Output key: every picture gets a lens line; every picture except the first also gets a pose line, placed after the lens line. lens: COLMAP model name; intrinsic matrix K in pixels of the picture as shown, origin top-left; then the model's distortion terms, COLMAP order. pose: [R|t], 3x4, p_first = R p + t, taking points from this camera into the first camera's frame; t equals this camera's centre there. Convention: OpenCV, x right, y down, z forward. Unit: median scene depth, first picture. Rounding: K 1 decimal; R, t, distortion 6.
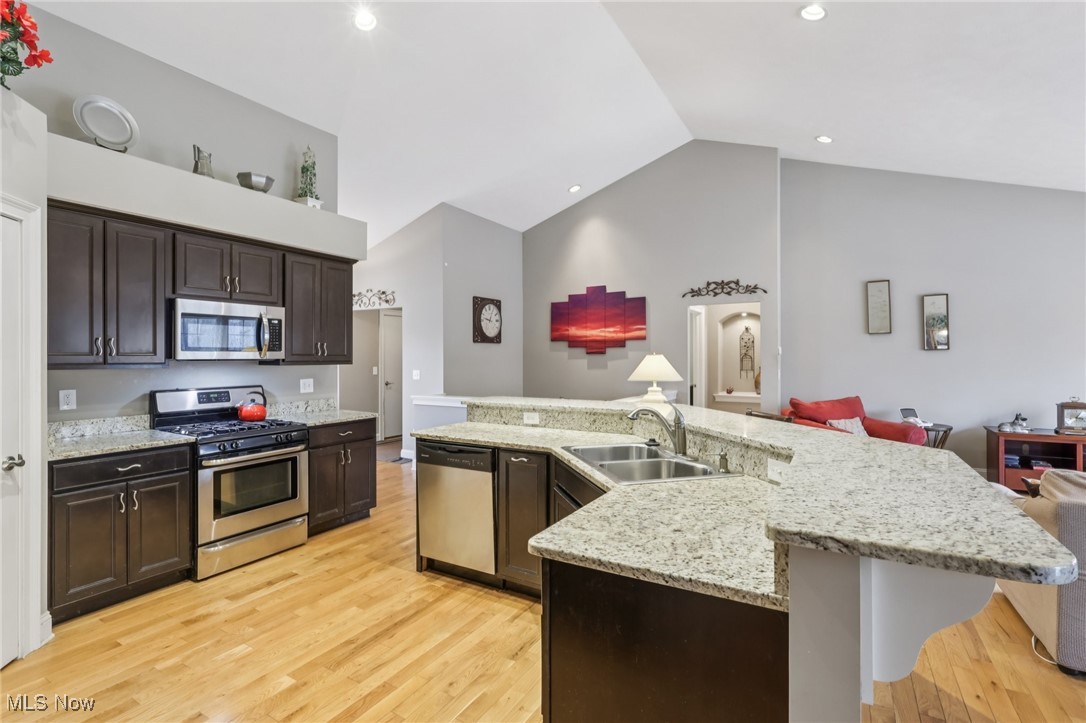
lens RADIAL K [[508.9, 0, 544.1], [0, 508.9, 357.2], [0, 0, 1]] dist [0.005930, -0.002734]
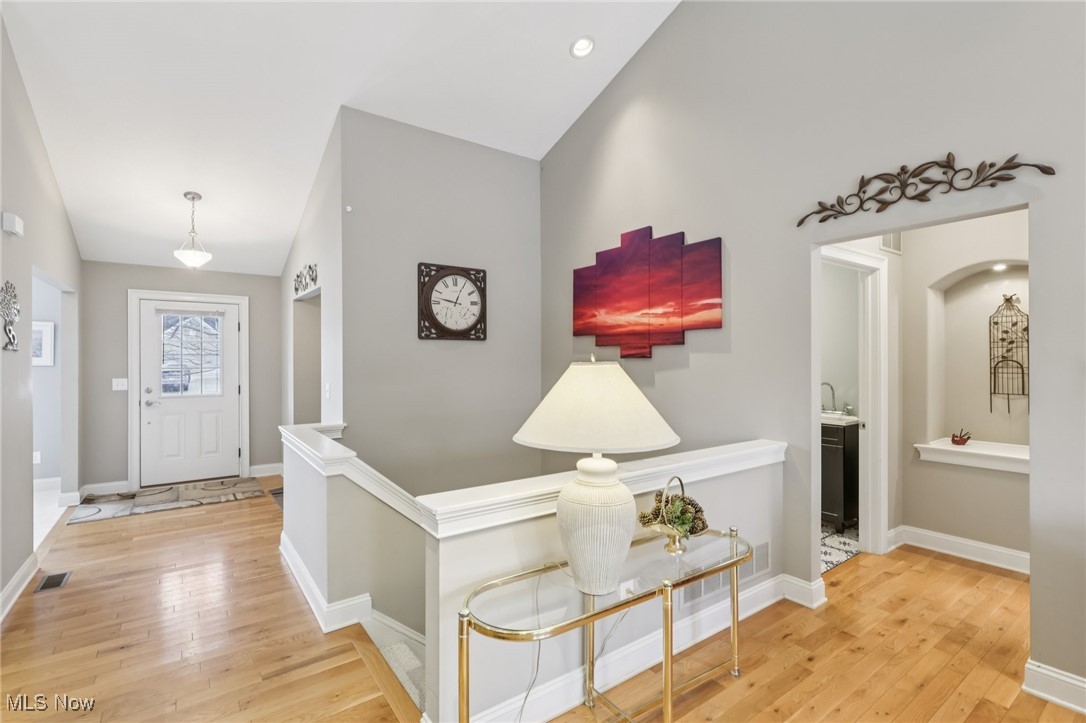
lens RADIAL K [[508.9, 0, 543.0], [0, 508.9, 357.7], [0, 0, 1]] dist [0.005930, -0.002734]
pose [[0.917121, -0.001238, -0.398607, 0.256267], [-0.000433, 0.999991, -0.004101, -0.005254], [0.398609, 0.003934, 0.917113, 0.544004]]
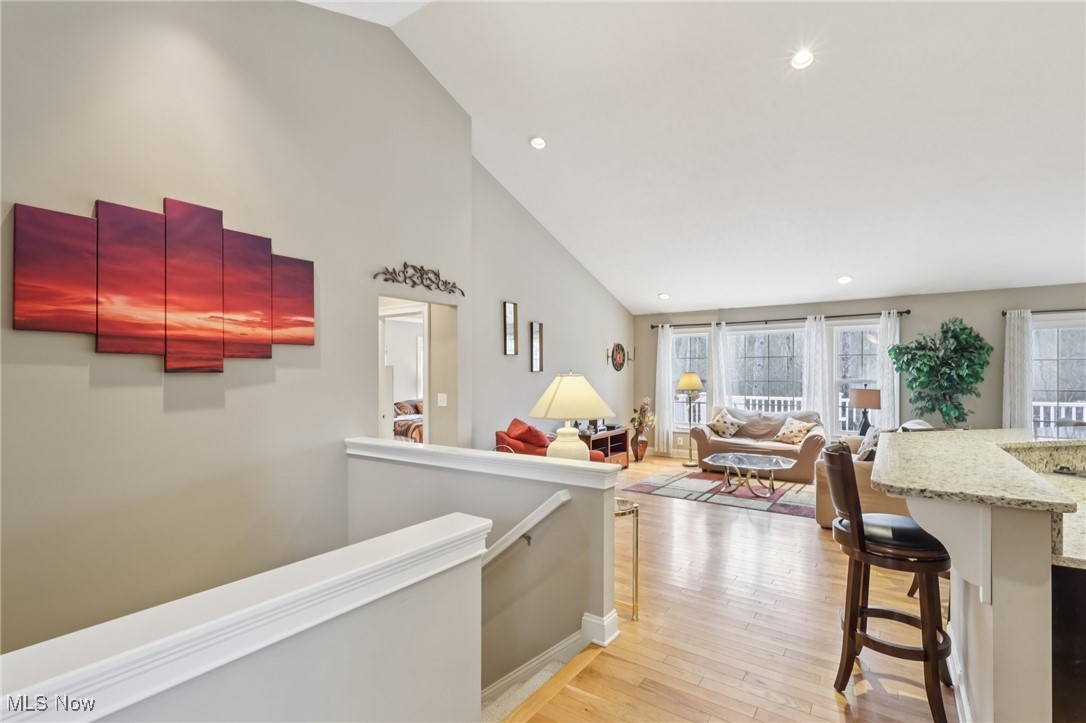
lens RADIAL K [[508.9, 0, 539.7], [0, 508.9, 374.7], [0, 0, 1]] dist [0.005930, -0.002734]
pose [[0.078210, 0.001889, 0.996935, -0.319009], [0.003656, 0.999991, -0.002181, -0.003253], [-0.996930, 0.003815, 0.078202, 0.793920]]
